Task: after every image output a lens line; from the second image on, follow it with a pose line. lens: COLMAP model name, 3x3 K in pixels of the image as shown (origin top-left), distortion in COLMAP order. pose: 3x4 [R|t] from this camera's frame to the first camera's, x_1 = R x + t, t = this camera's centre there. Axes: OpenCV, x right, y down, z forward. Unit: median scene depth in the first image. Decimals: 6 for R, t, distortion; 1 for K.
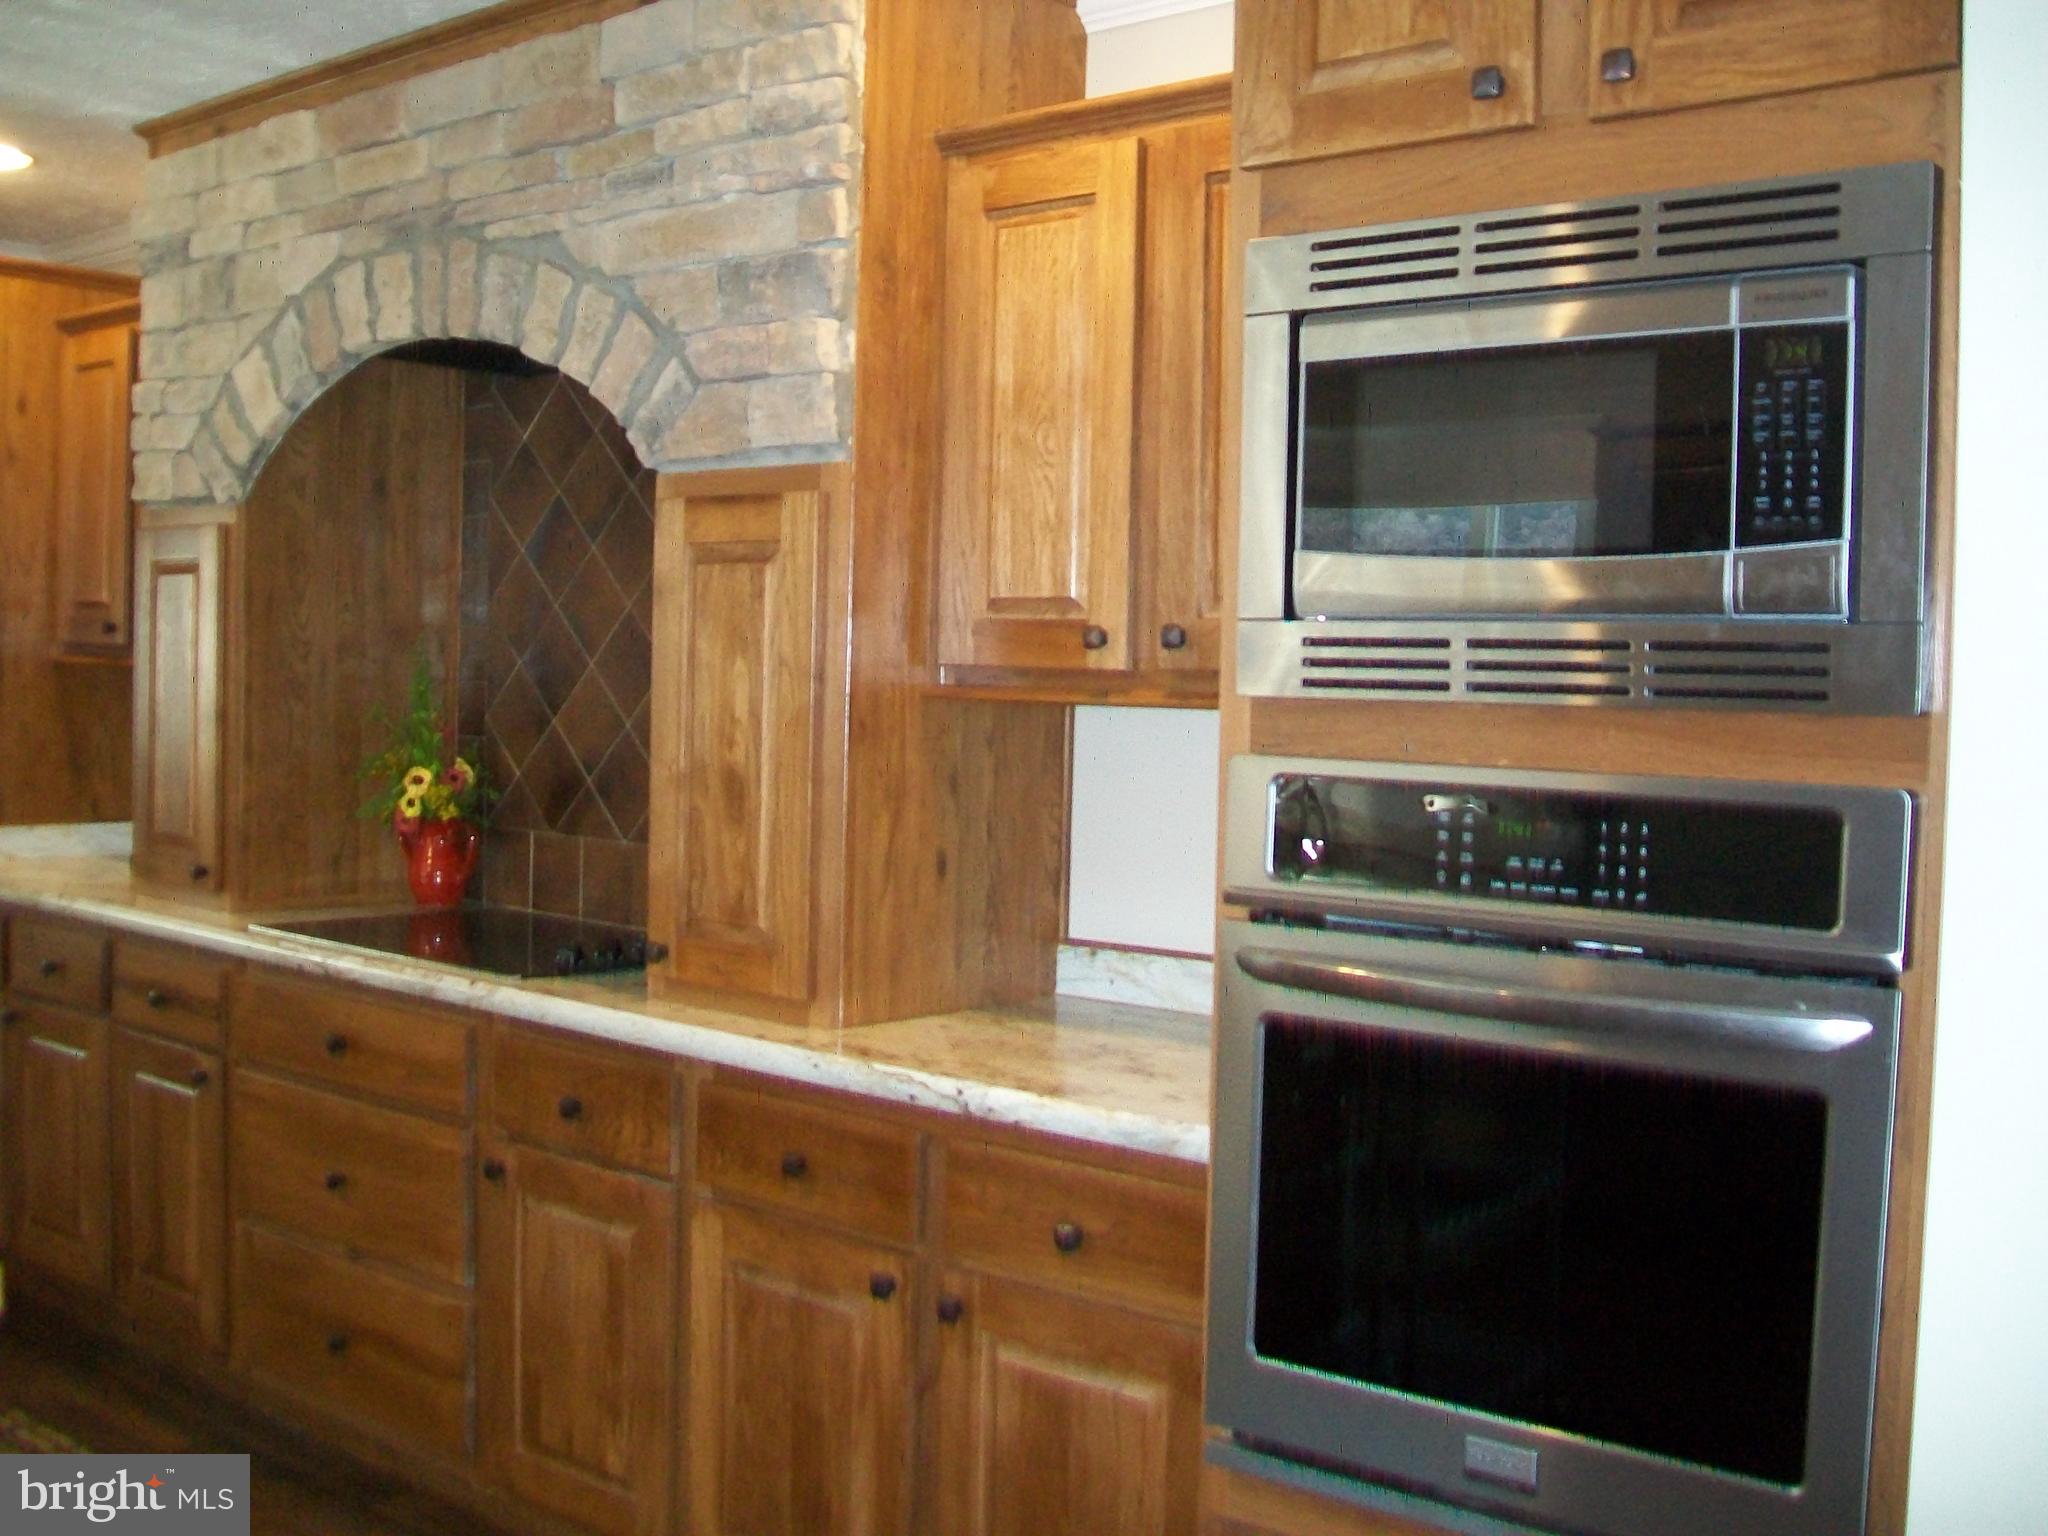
lens RADIAL K [[2027.5, 0, 809.5], [0, 2027.5, 766.0], [0, 0, 1]] dist [-0.111271, 0.006215]
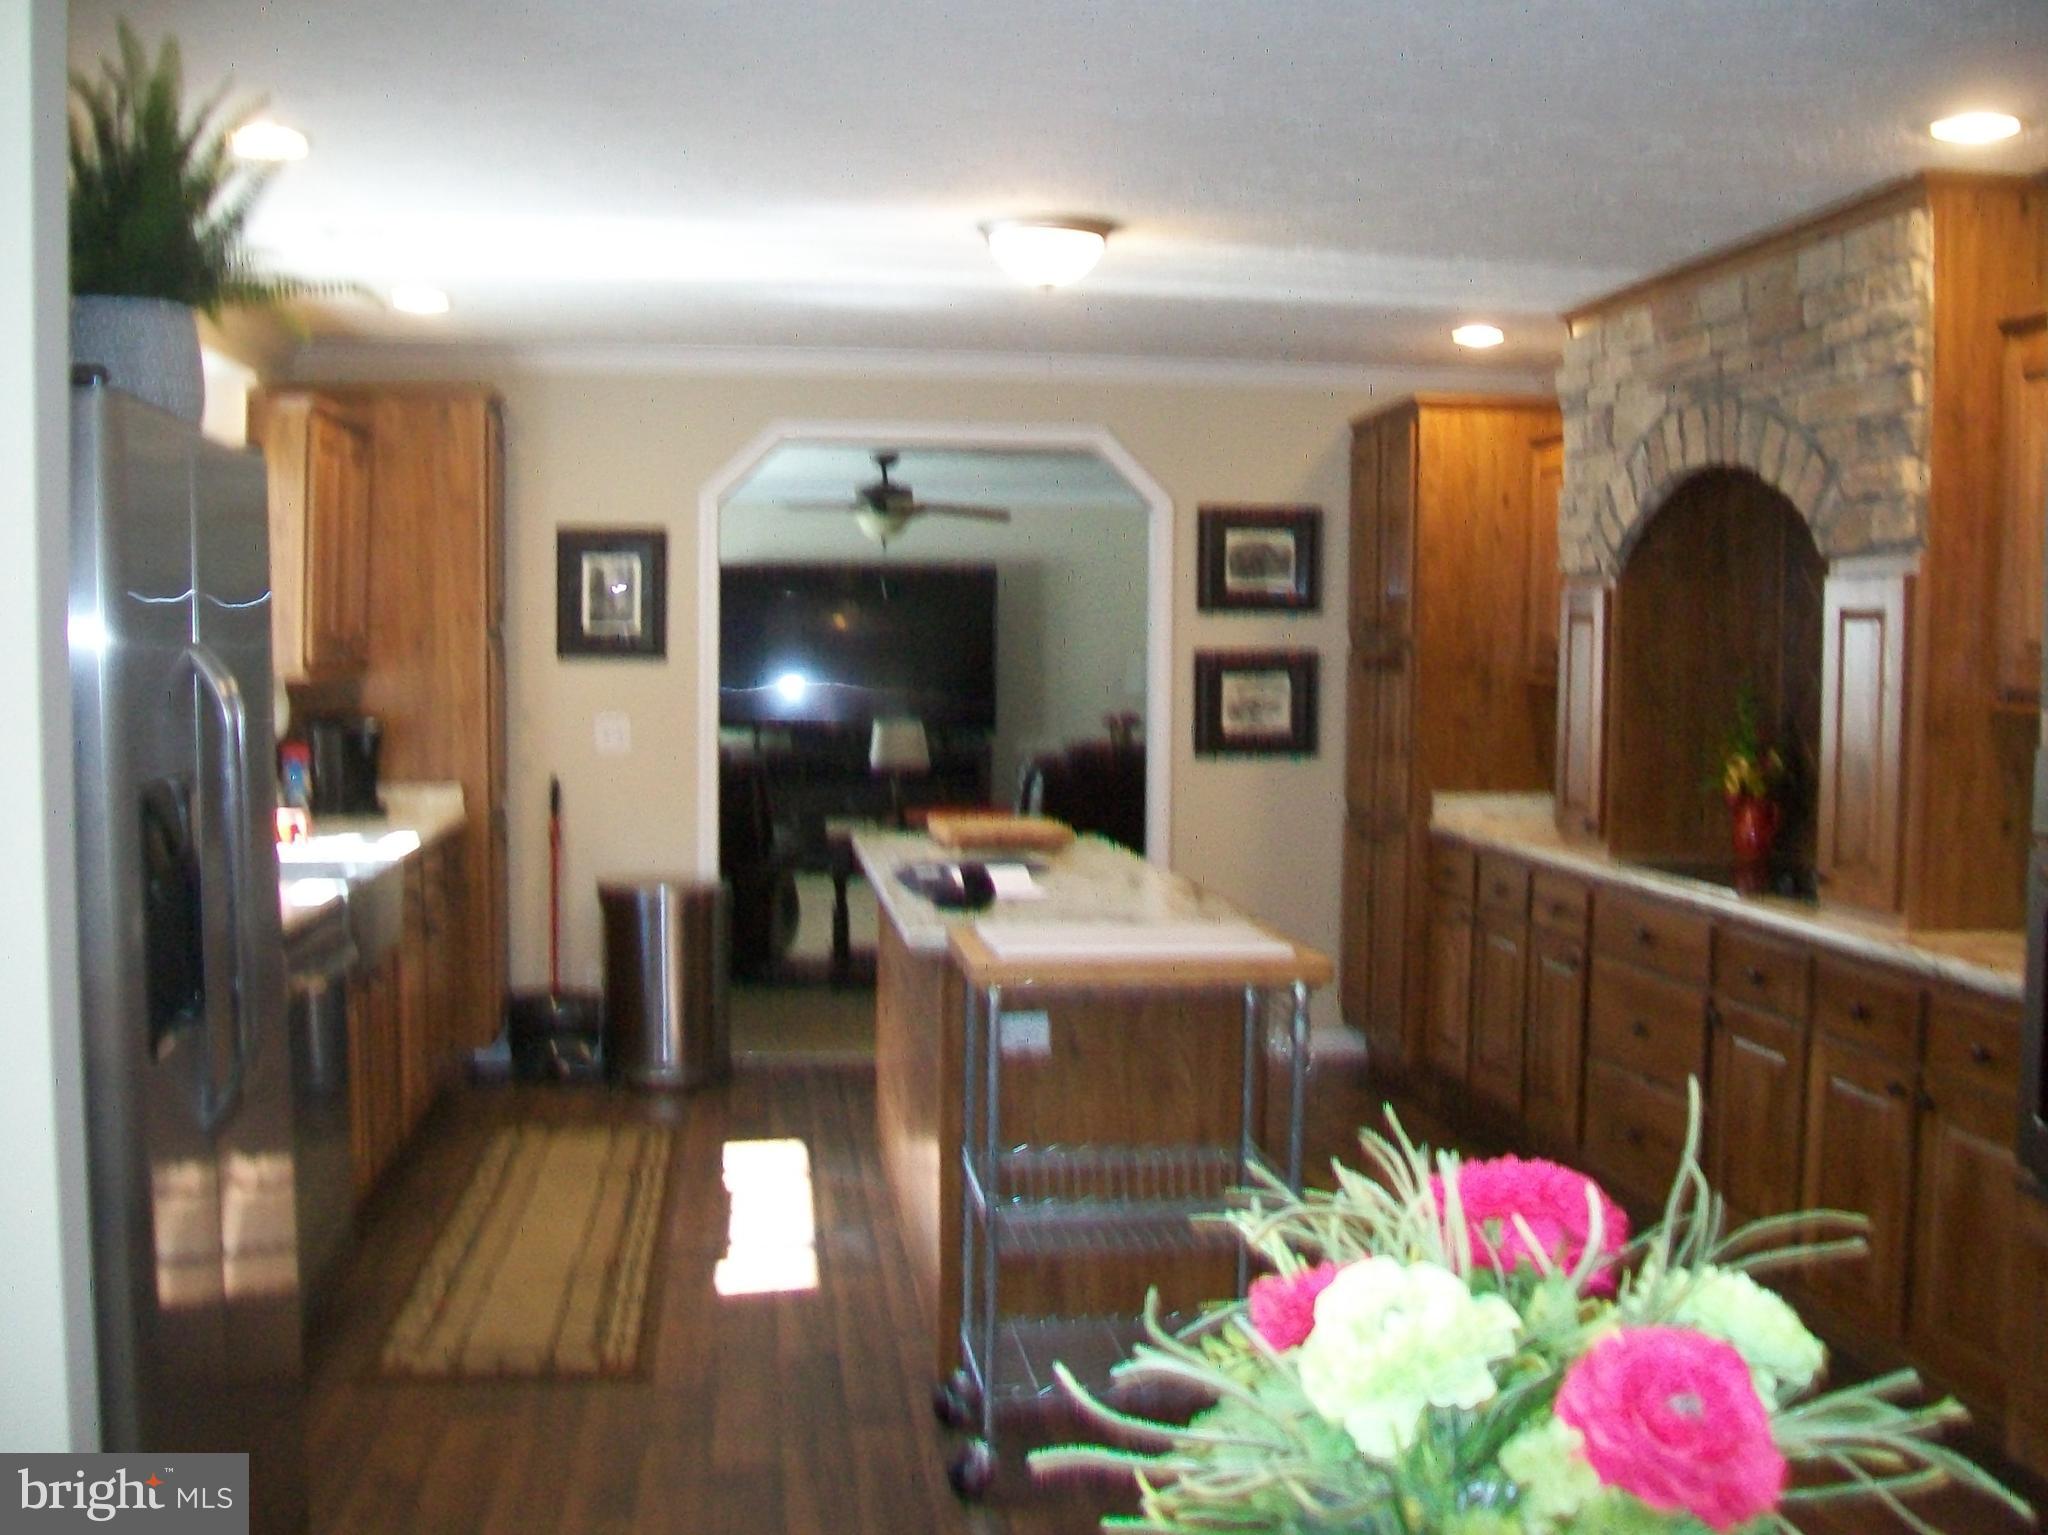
lens RADIAL K [[2064.4, 0, 1024.0], [0, 2064.4, 767.5], [0, 0, 1]] dist [-0.136987, 0.008861]
pose [[0.769698, 0.017108, -0.638179, 0.388469], [-0.017792, 0.999827, 0.005343, 0.011047], [0.638161, 0.007242, 0.769869, -0.486392]]
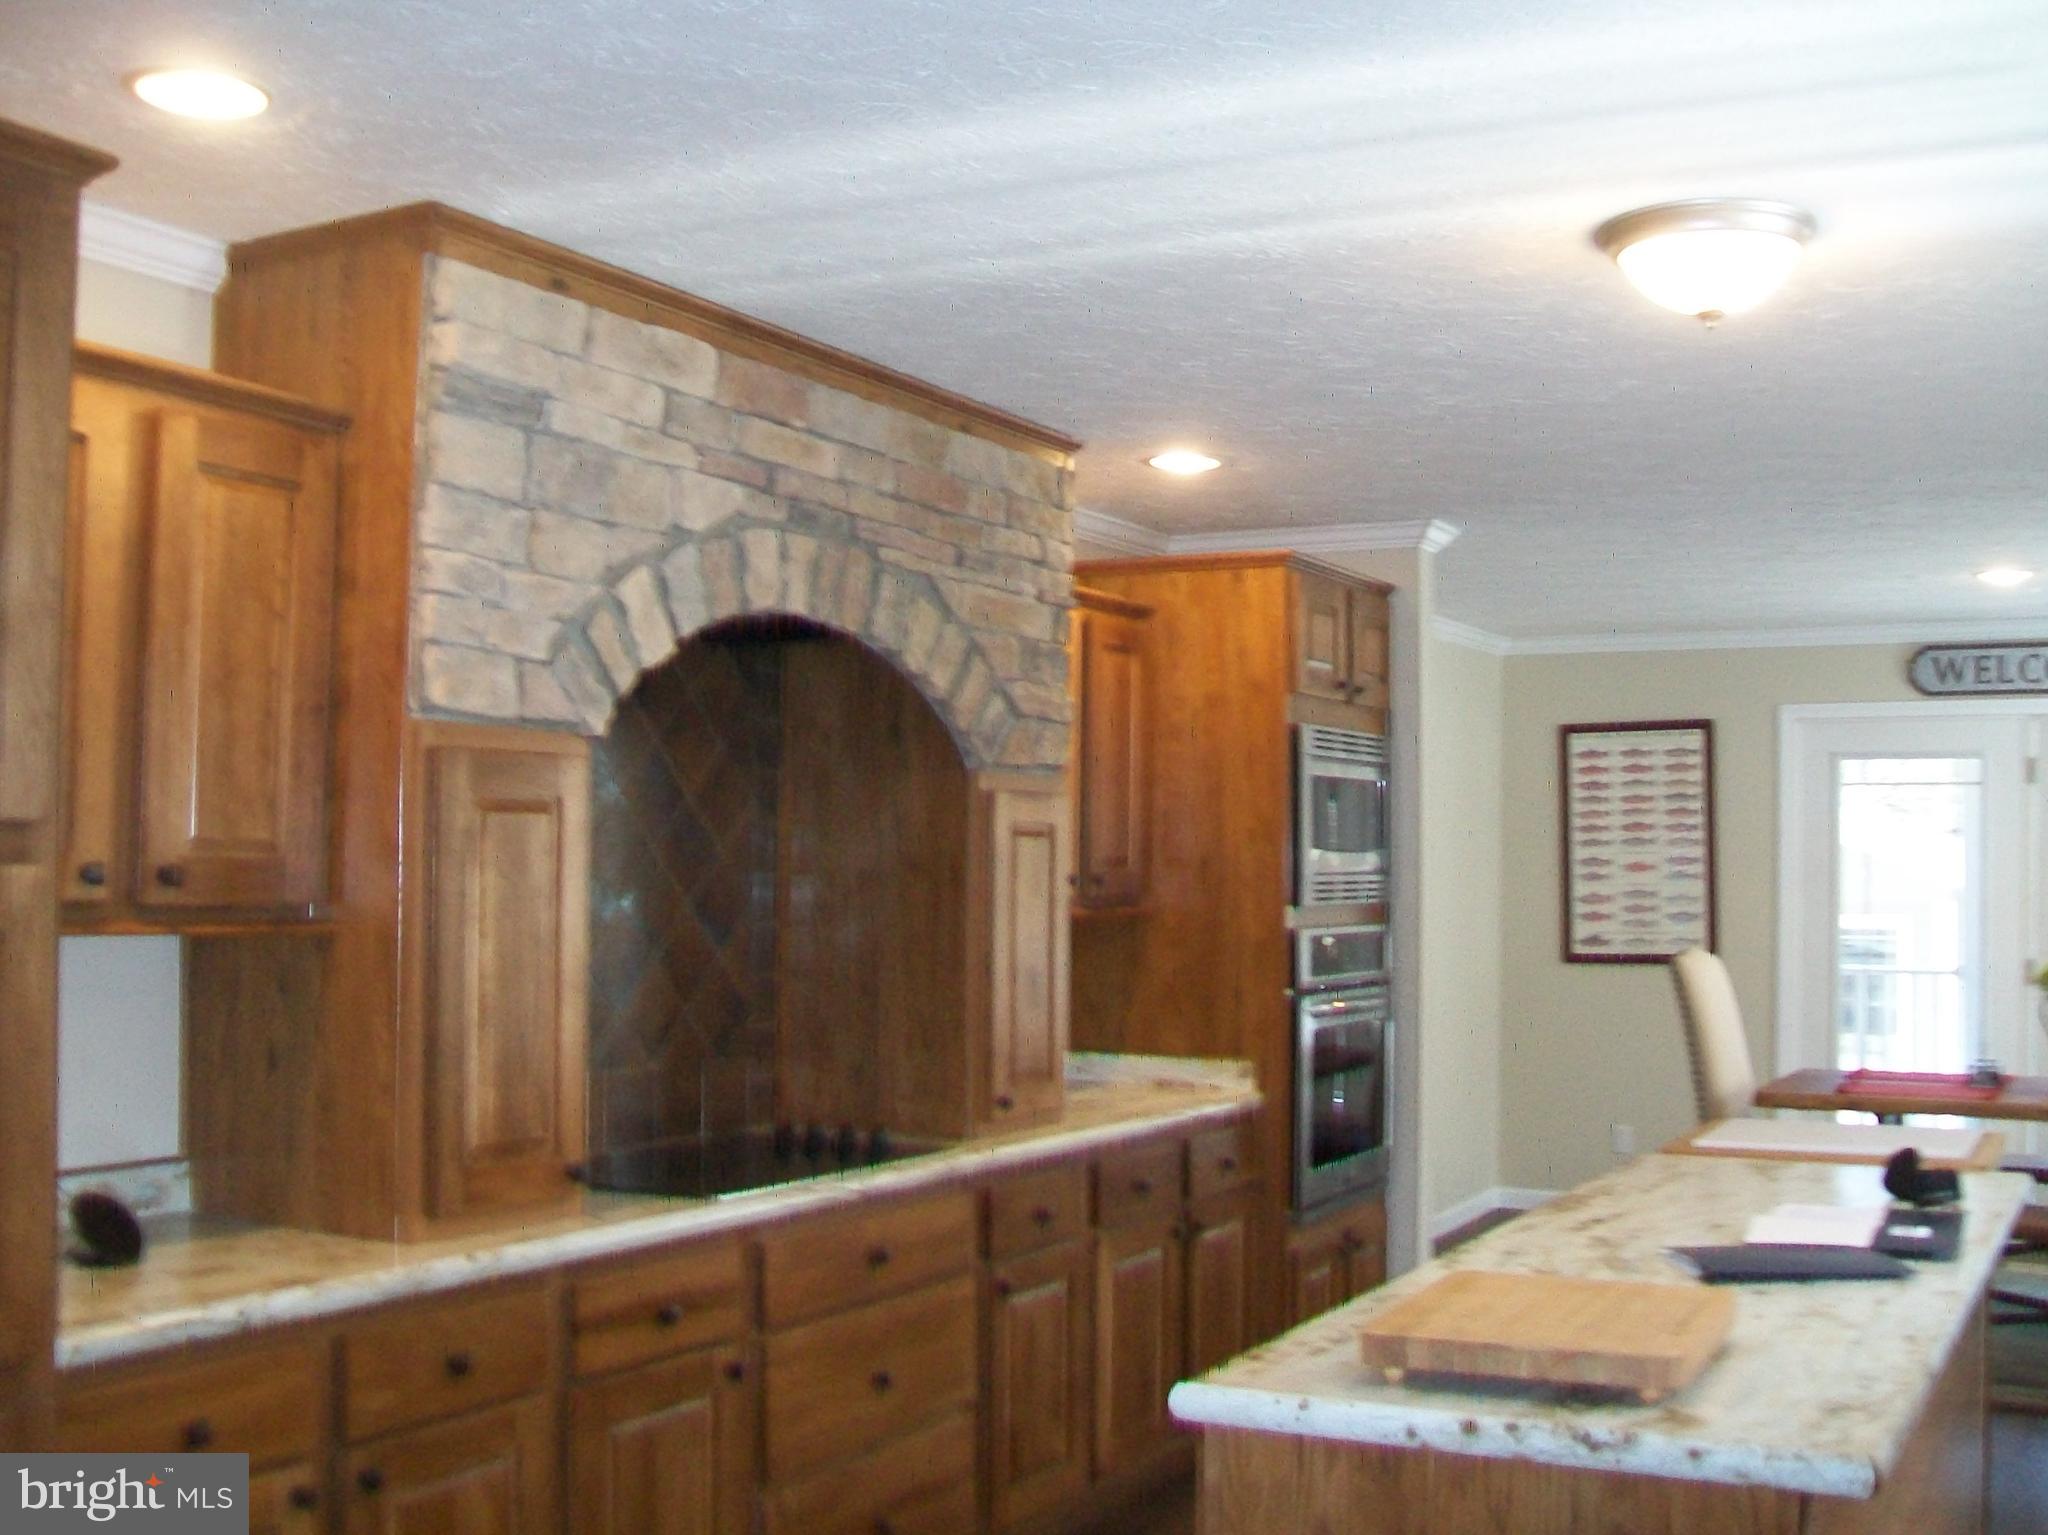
lens RADIAL K [[2064.4, 0, 1024.0], [0, 2064.4, 767.5], [0, 0, 1]] dist [-0.136987, 0.008861]
pose [[-0.200141, 0.020204, 0.979559, -1.393938], [0.031191, 0.999412, -0.014241, -0.115540], [-0.979270, 0.027704, -0.200654, 1.167789]]
